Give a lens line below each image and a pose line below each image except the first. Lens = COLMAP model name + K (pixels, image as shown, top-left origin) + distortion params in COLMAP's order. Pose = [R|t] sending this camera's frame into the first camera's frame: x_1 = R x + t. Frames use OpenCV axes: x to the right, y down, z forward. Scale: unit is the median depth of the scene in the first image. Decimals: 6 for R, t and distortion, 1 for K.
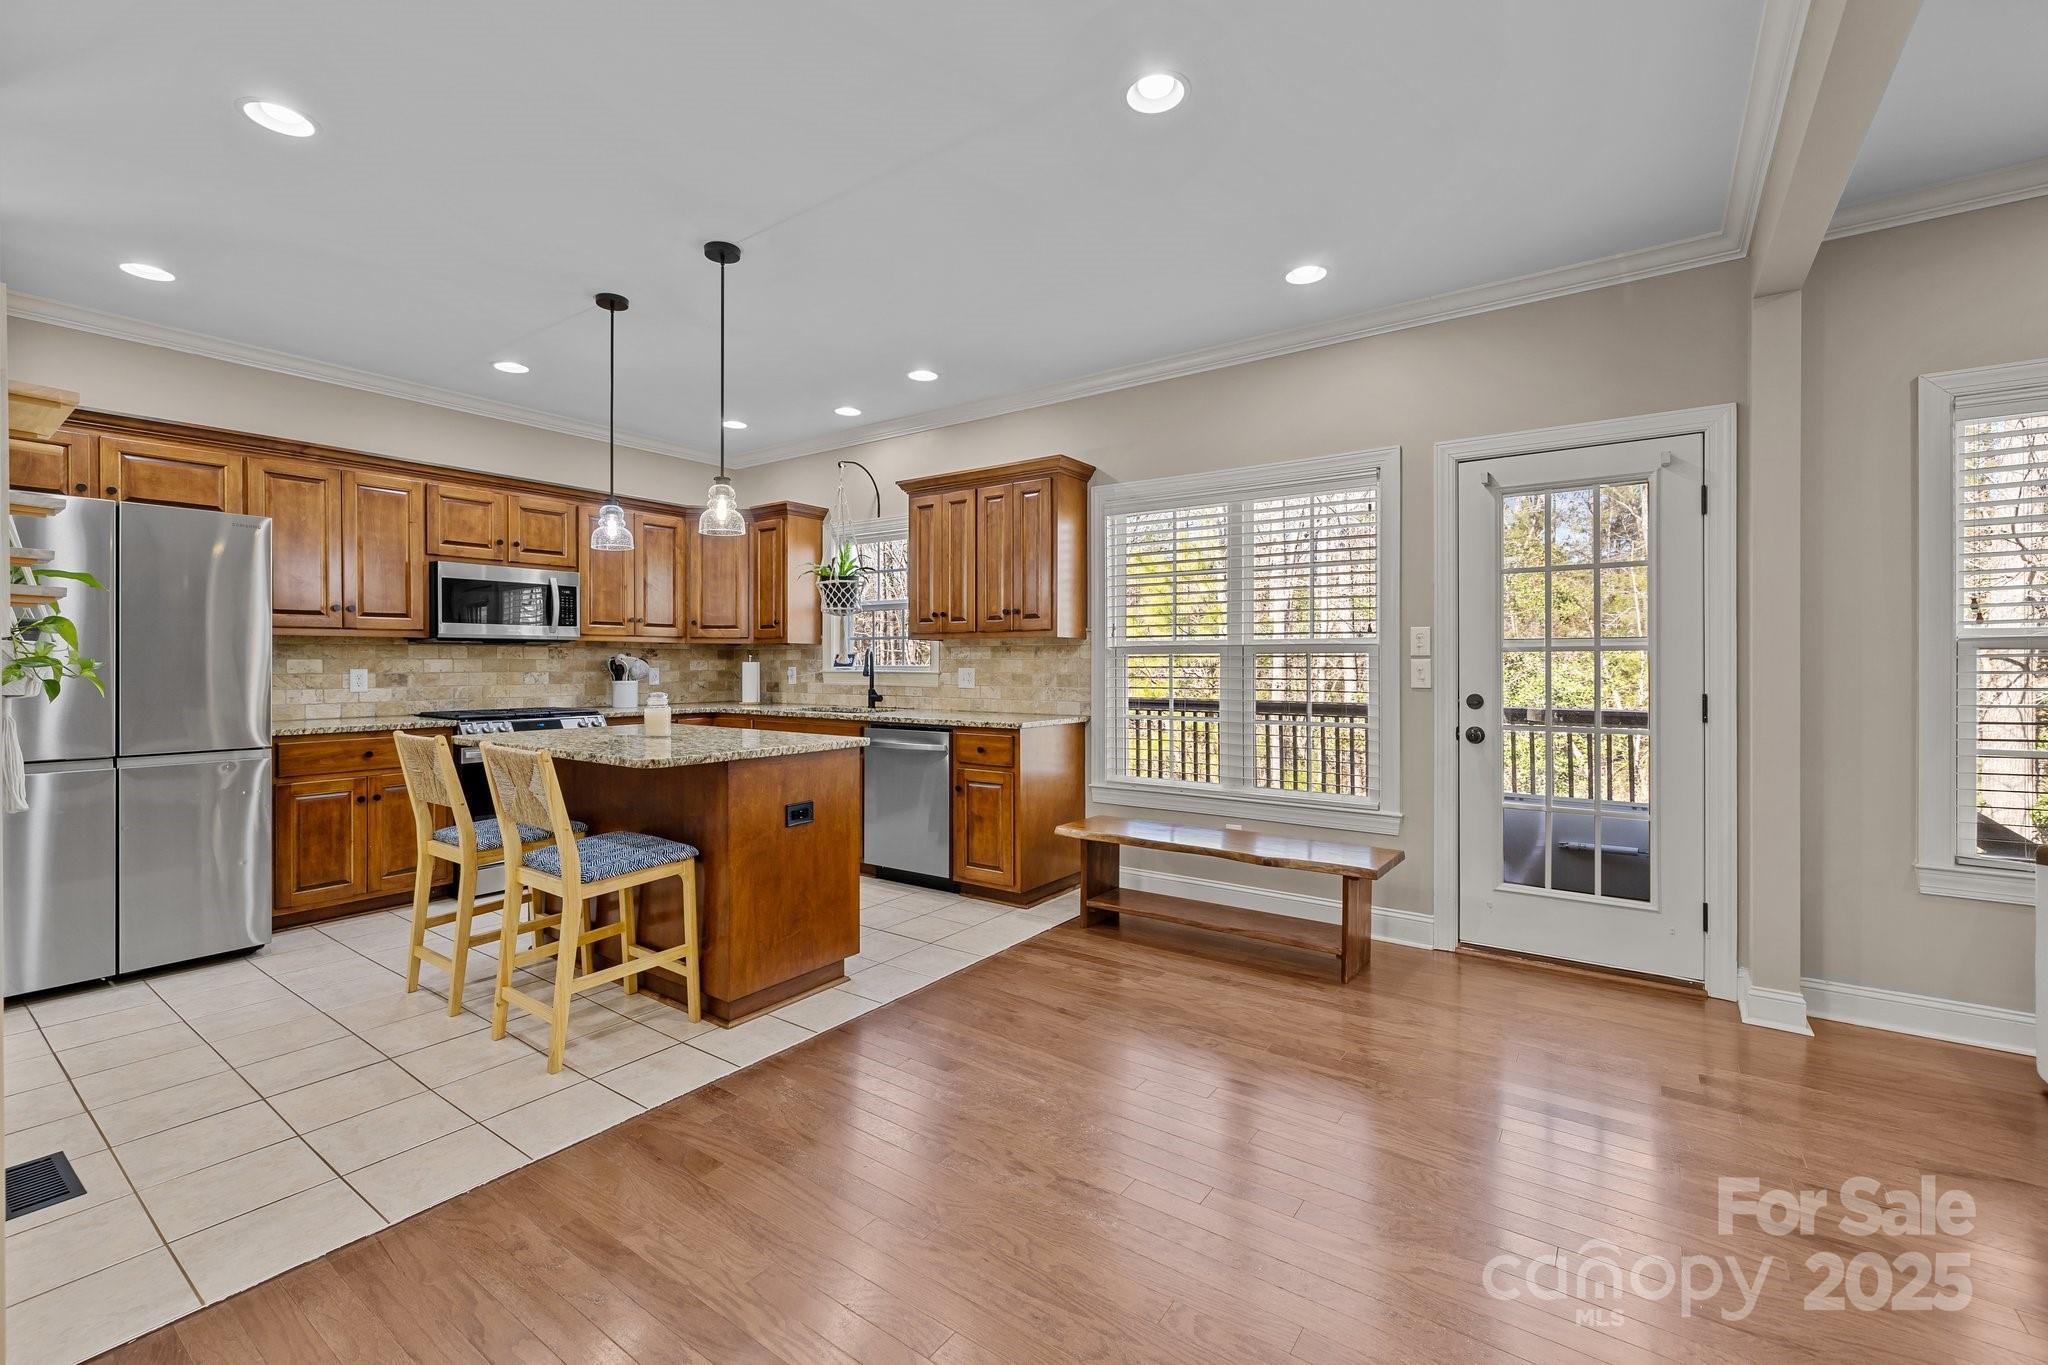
lens RADIAL K [[863.4, 0, 1013.8], [0, 863.4, 661.1], [0, 0, 1]] dist [-0.004578, -0.000906]
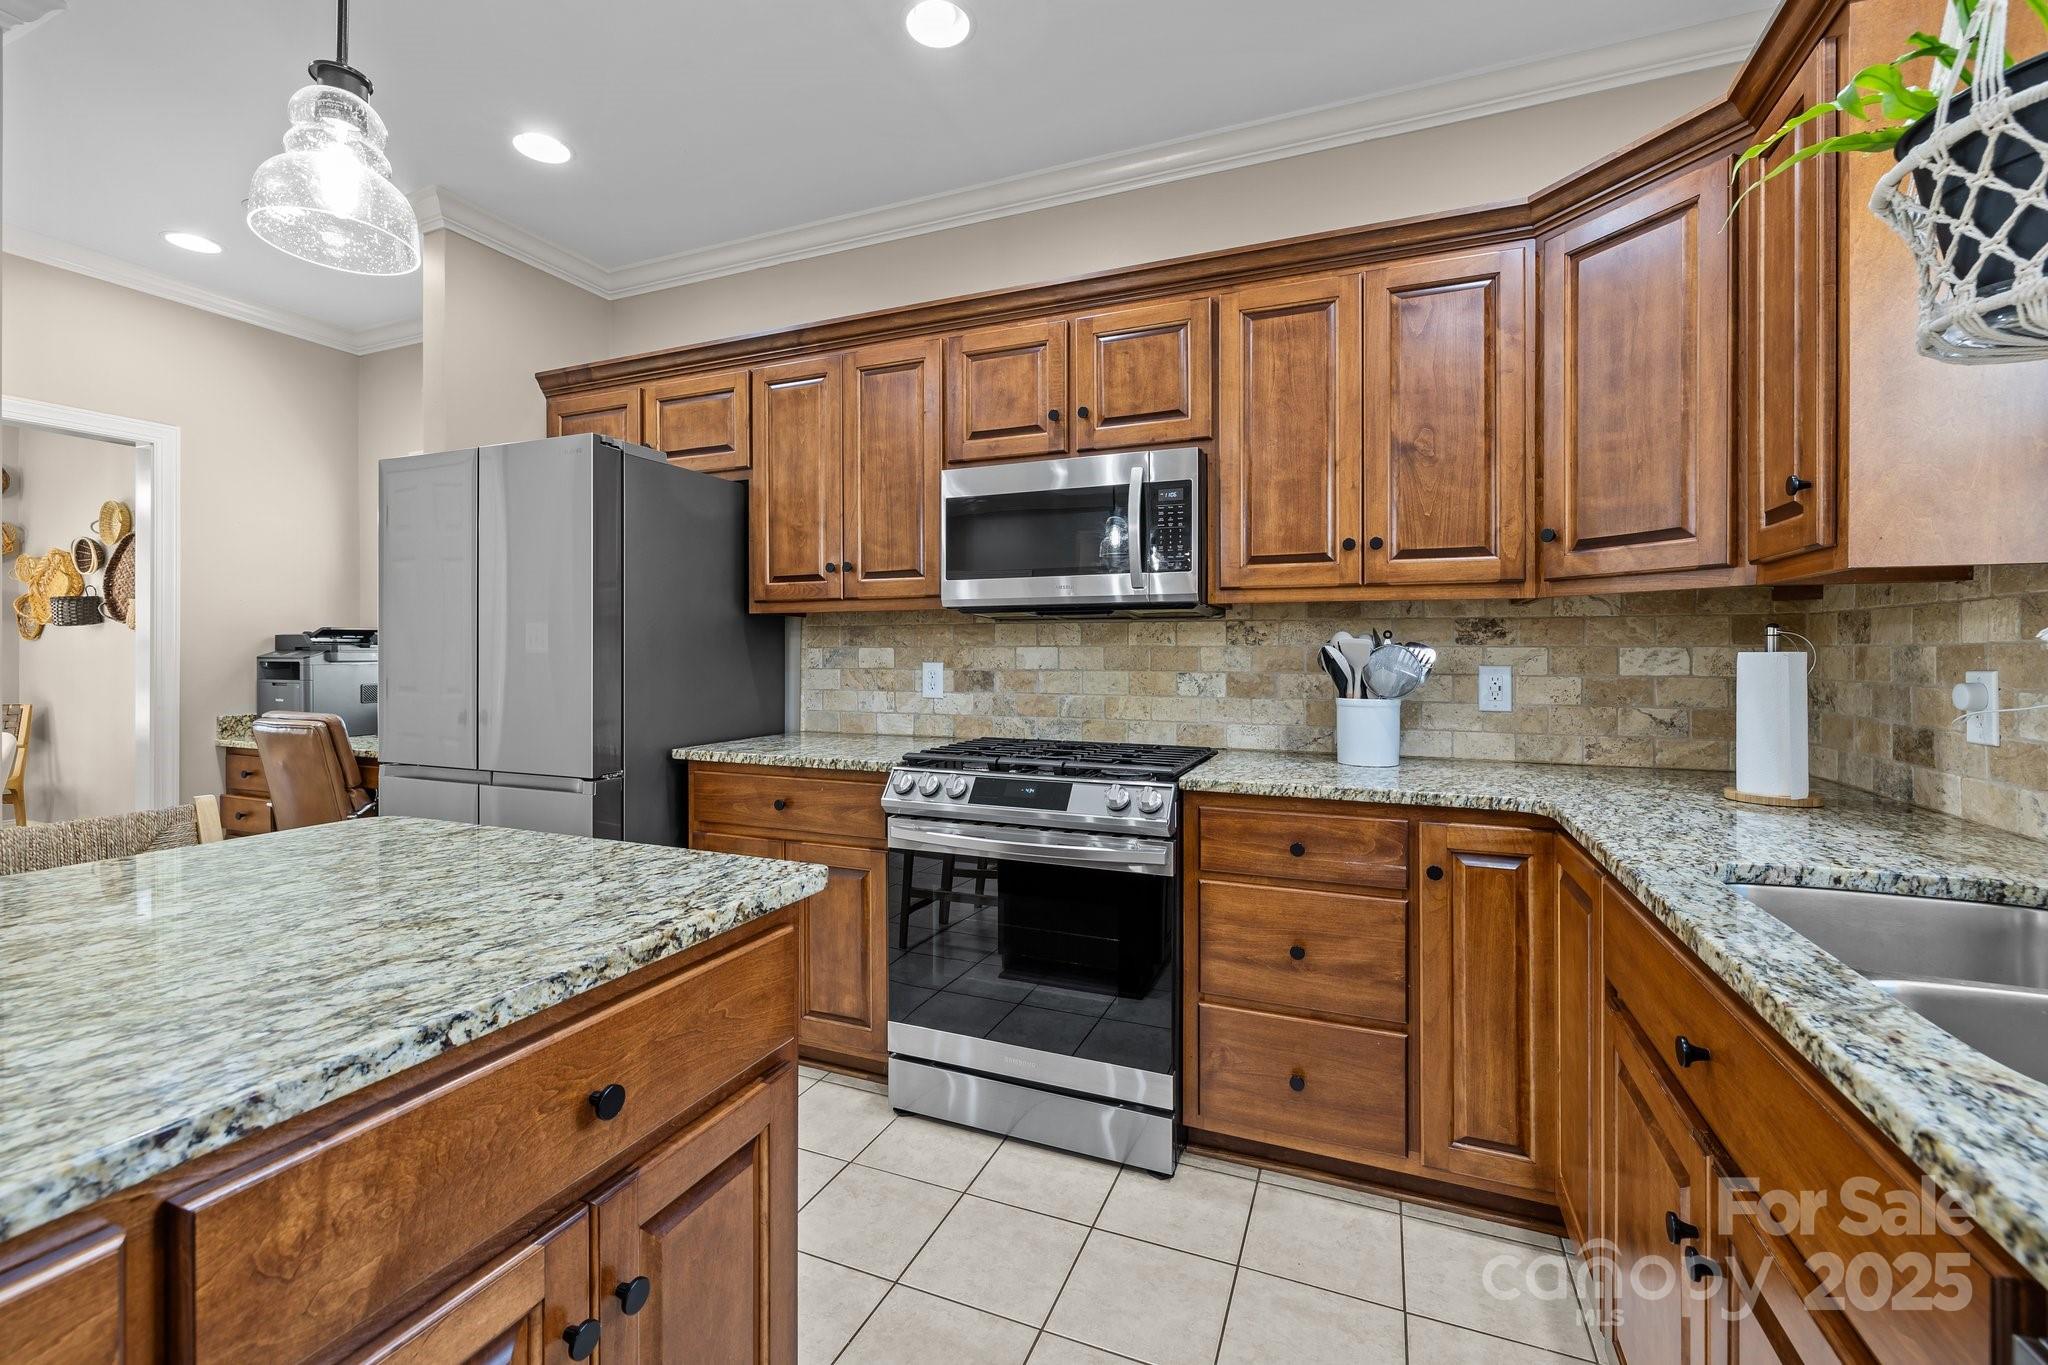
lens RADIAL K [[863.4, 0, 1013.9], [0, 863.4, 655.5], [0, 0, 1]] dist [-0.004578, -0.000906]
pose [[0.221093, 0.003079, -0.975248, -0.115180], [-0.000319, 0.999995, 0.003085, 0.002093], [0.975253, -0.000371, 0.221093, 0.942327]]
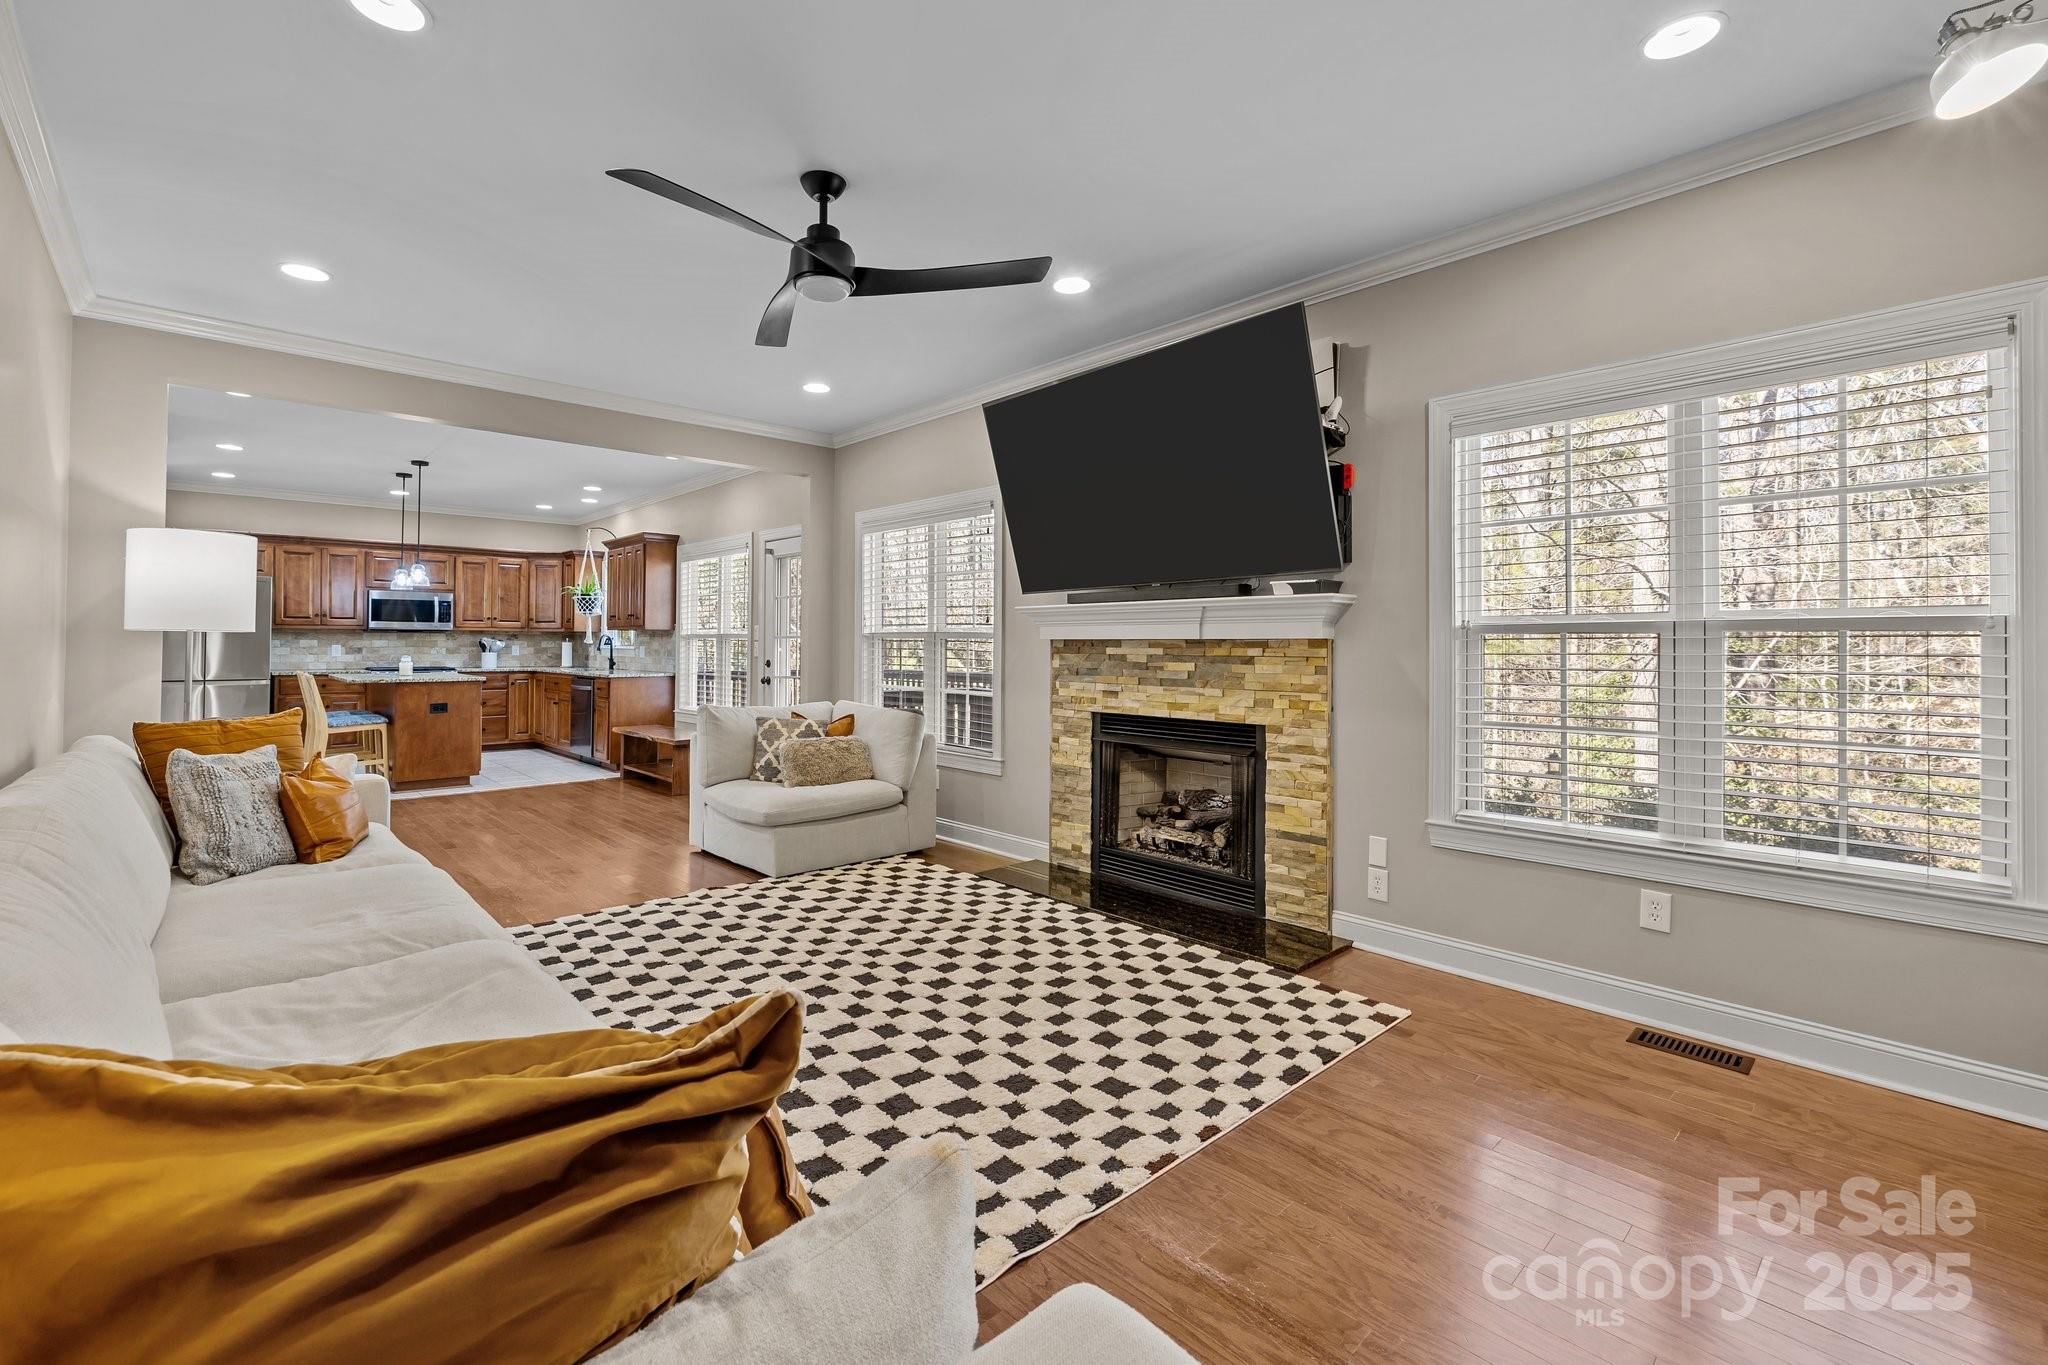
lens RADIAL K [[863.4, 0, 985.9], [0, 863.4, 627.4], [0, 0, 1]] dist [-0.004578, -0.000906]
pose [[0.979451, 0.000232, -0.201681, 1.134312], [-0.003238, 0.999889, -0.014575, -0.007454], [0.201655, 0.014928, 0.979343, -0.658068]]
